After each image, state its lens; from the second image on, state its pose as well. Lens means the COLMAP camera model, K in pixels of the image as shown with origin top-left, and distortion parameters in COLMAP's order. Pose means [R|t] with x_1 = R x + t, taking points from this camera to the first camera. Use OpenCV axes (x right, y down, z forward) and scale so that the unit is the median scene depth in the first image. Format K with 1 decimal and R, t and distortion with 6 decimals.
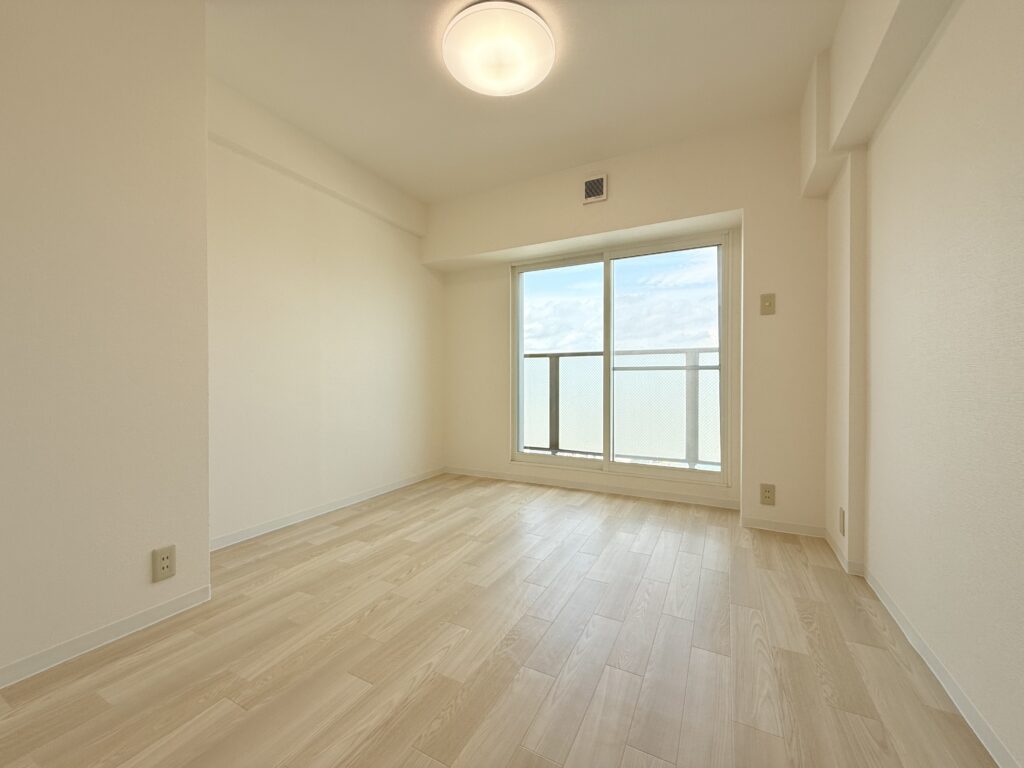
lens RADIAL K [[406.3, 0, 508.2], [0, 406.3, 382.9], [0, 0, 1]] dist [0.001850, 0.000103]
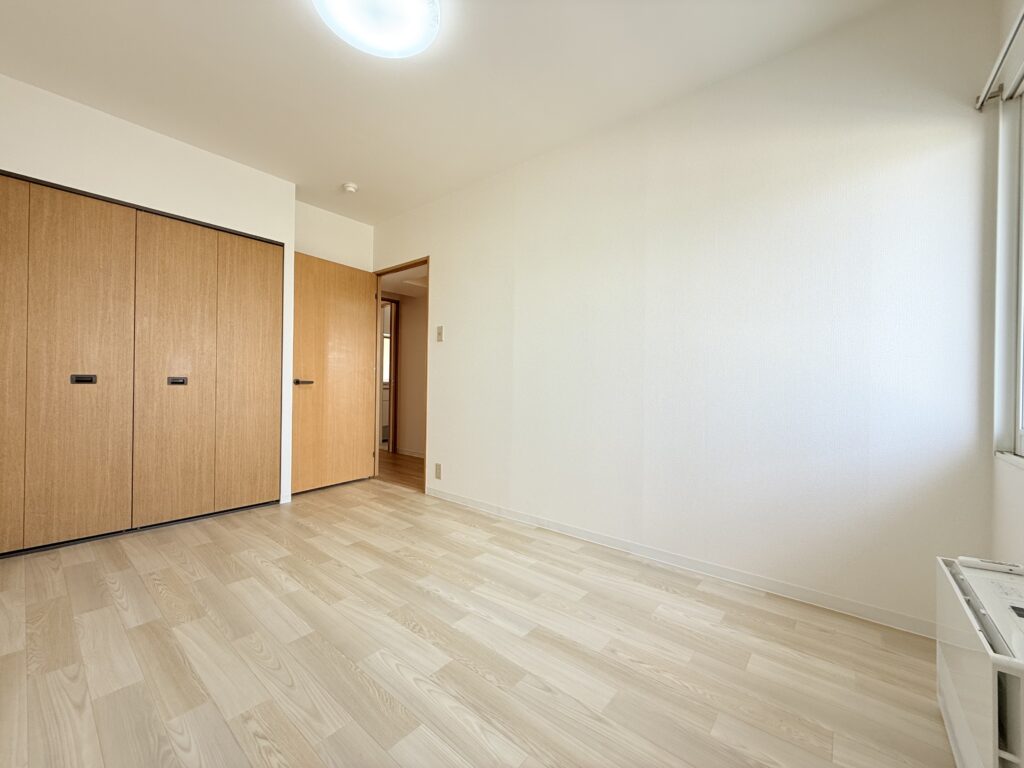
lens RADIAL K [[406.3, 0, 508.2], [0, 406.3, 382.9], [0, 0, 1]] dist [0.001850, 0.000103]
pose [[-0.206439, -0.003003, -0.978455, 0.652286], [-0.022170, 0.999753, 0.001609, -0.022026], [0.978208, 0.022024, -0.206455, 1.196457]]
